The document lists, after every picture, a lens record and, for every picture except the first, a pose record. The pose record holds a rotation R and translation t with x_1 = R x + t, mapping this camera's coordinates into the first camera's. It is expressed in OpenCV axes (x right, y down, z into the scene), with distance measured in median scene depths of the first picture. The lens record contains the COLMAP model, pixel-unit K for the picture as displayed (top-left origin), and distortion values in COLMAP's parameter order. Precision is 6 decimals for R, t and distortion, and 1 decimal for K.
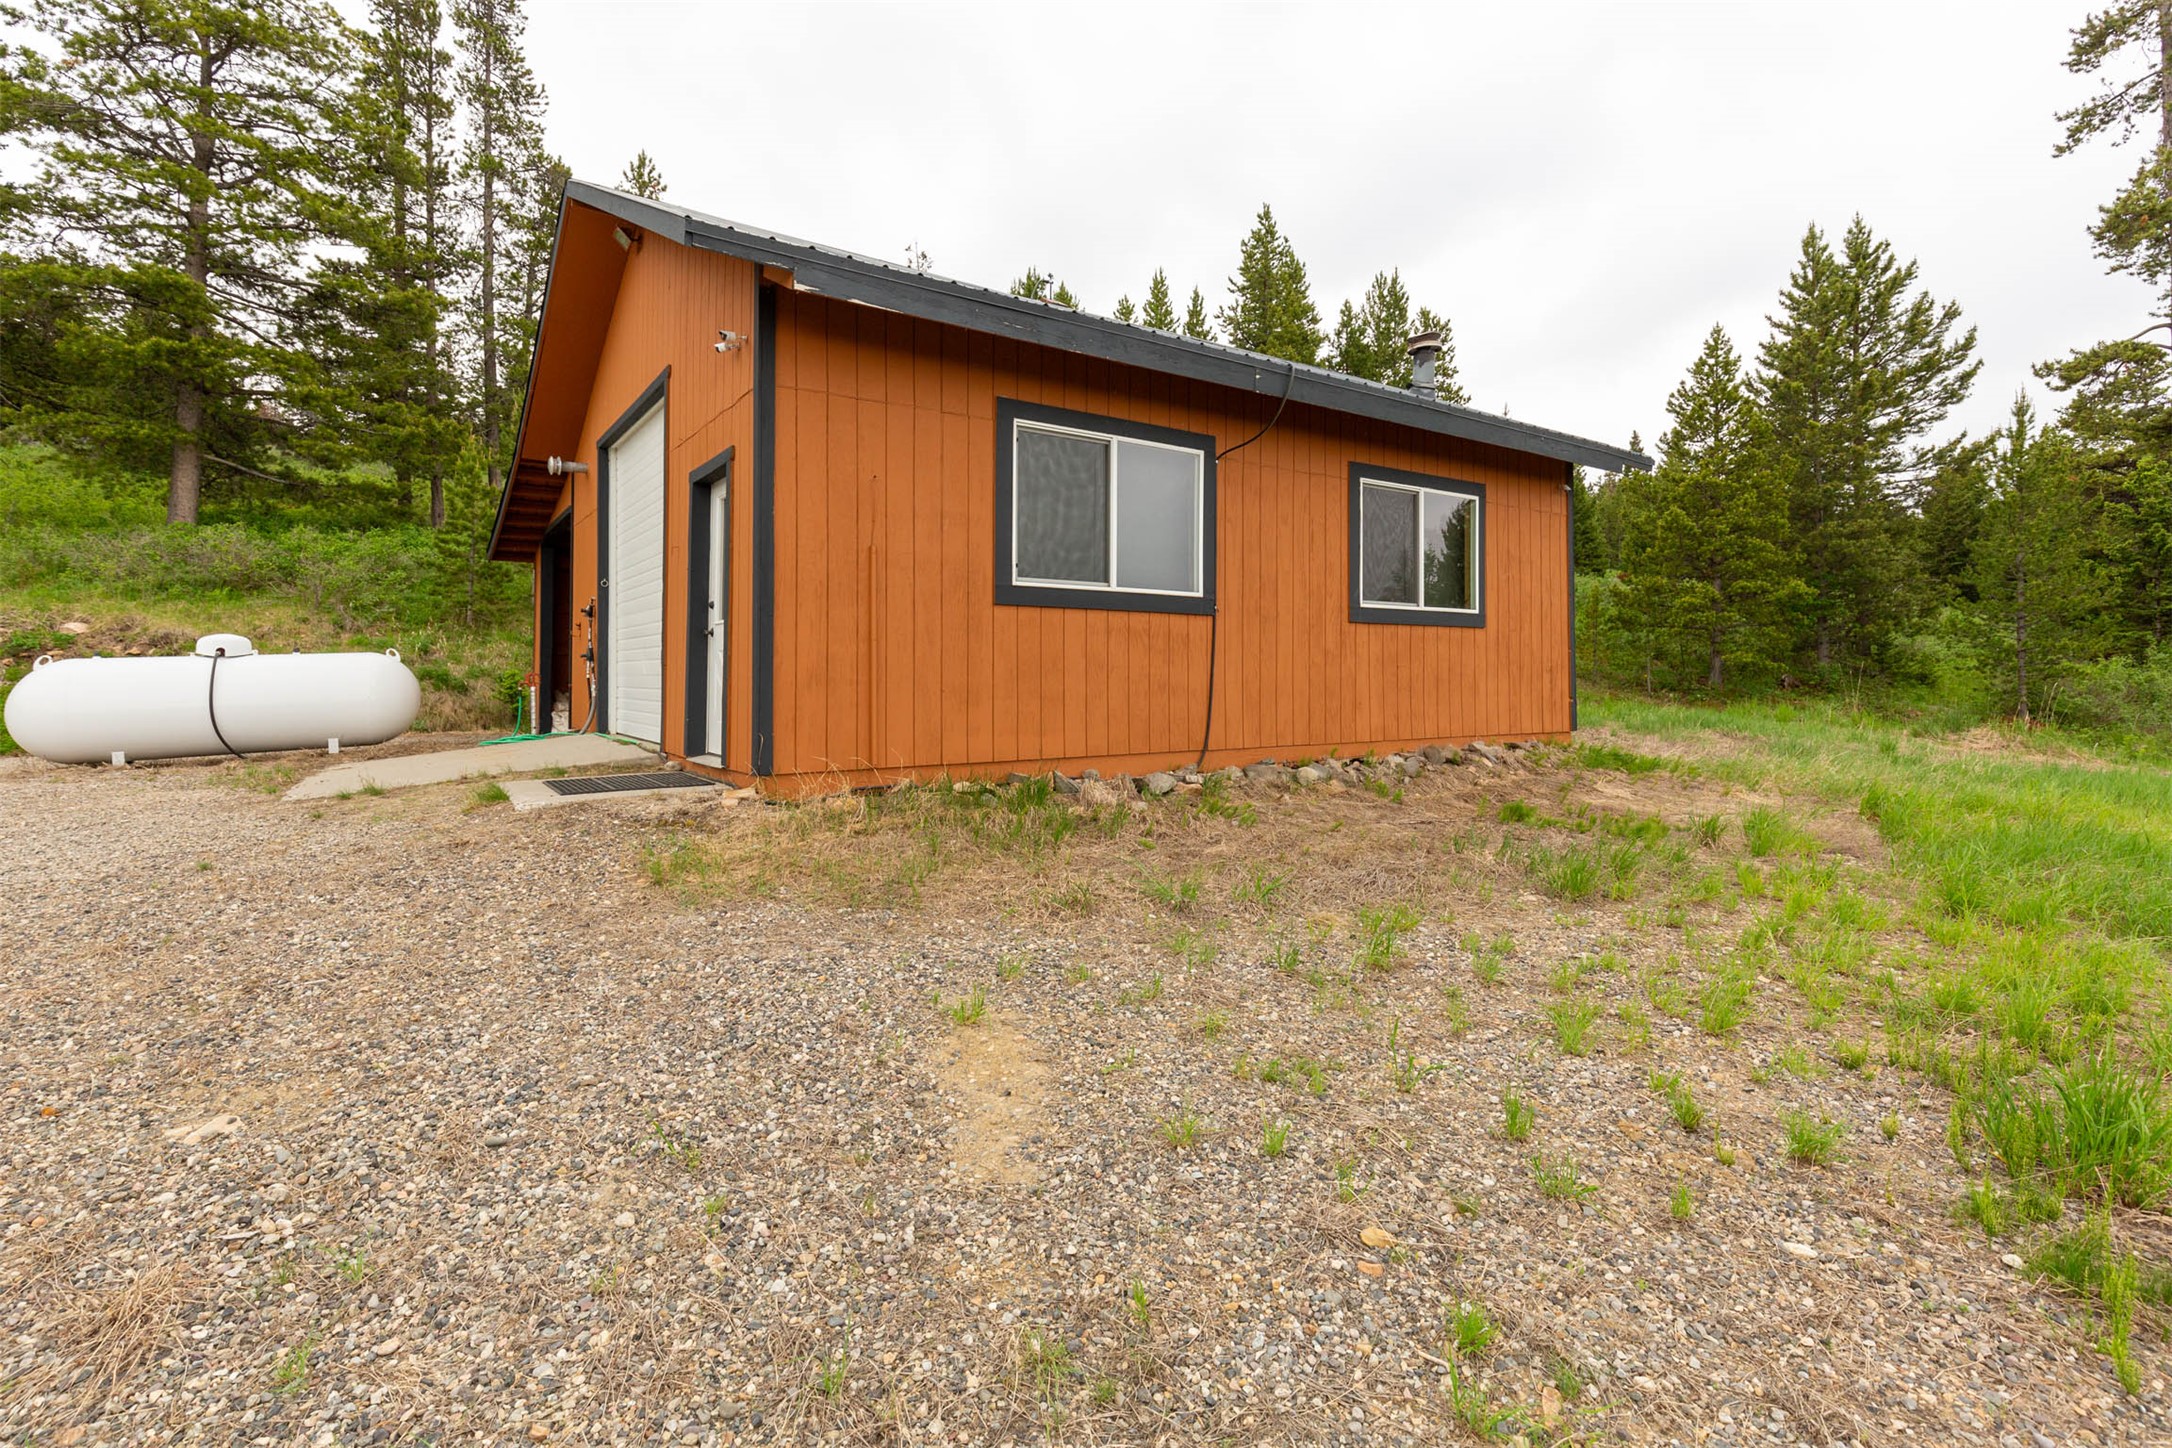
lens RADIAL K [[977.2, 0, 1090.2], [0, 977.2, 727.0], [0, 0, 1]] dist [0.001064, -0.001382]
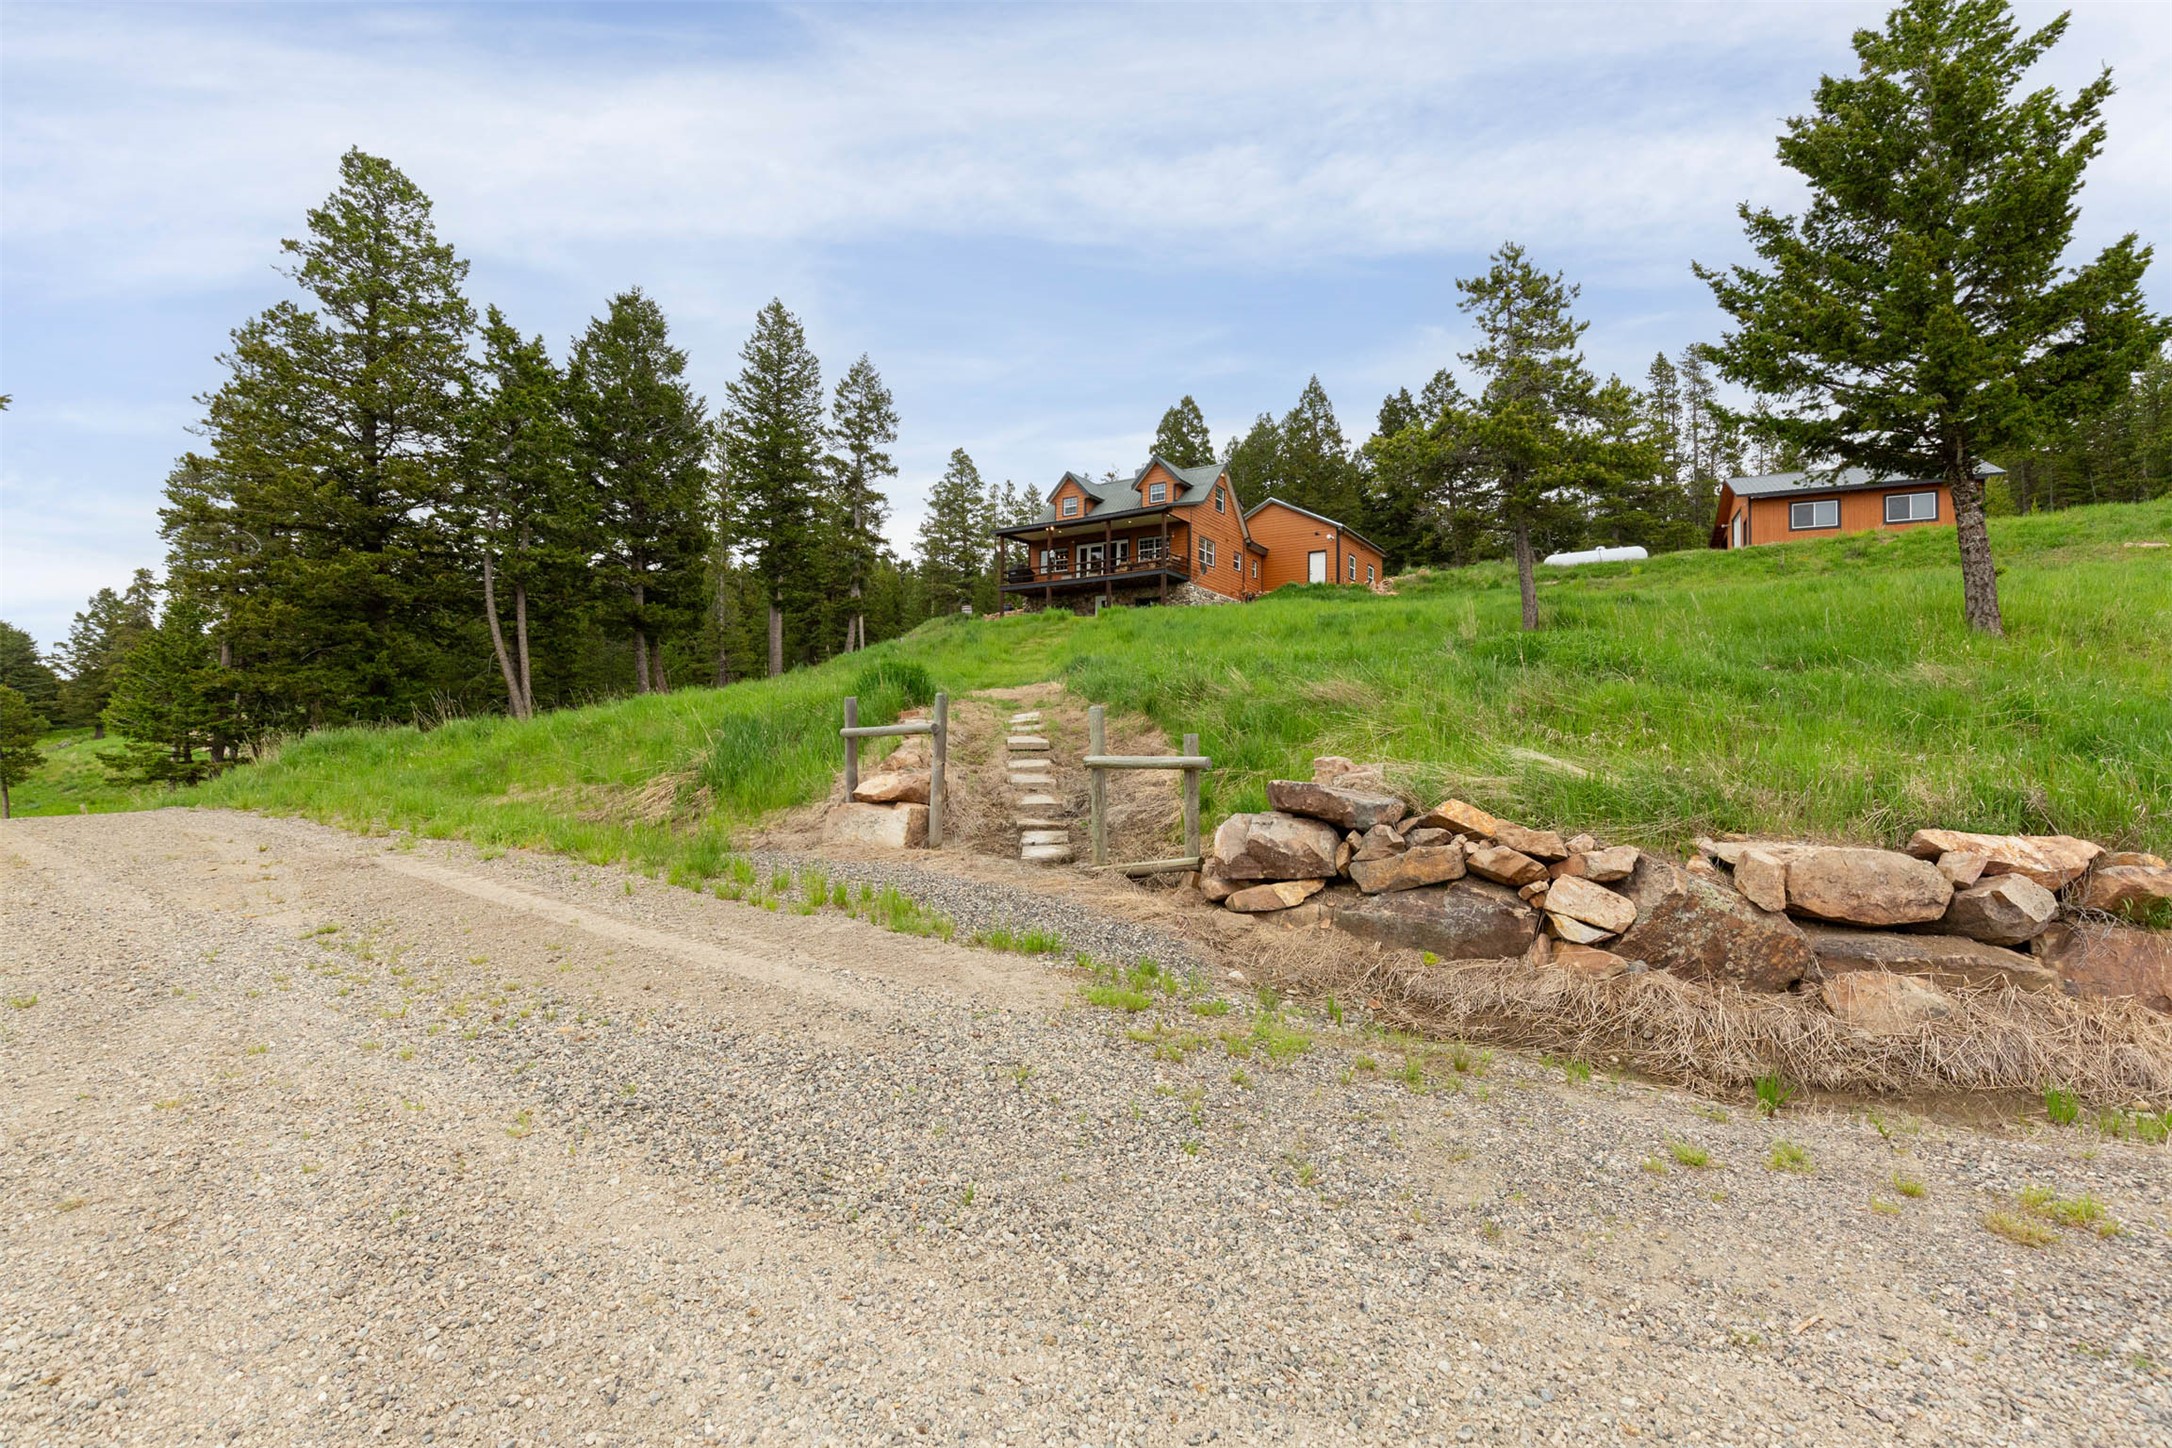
lens RADIAL K [[977.2, 0, 1090.2], [0, 977.2, 727.0], [0, 0, 1]] dist [0.001064, -0.001382]
pose [[0.475513, -0.040137, -0.878793, 0.946173], [-0.029170, 0.997690, -0.061351, 0.482787], [0.879225, 0.054808, 0.473243, -1.735376]]
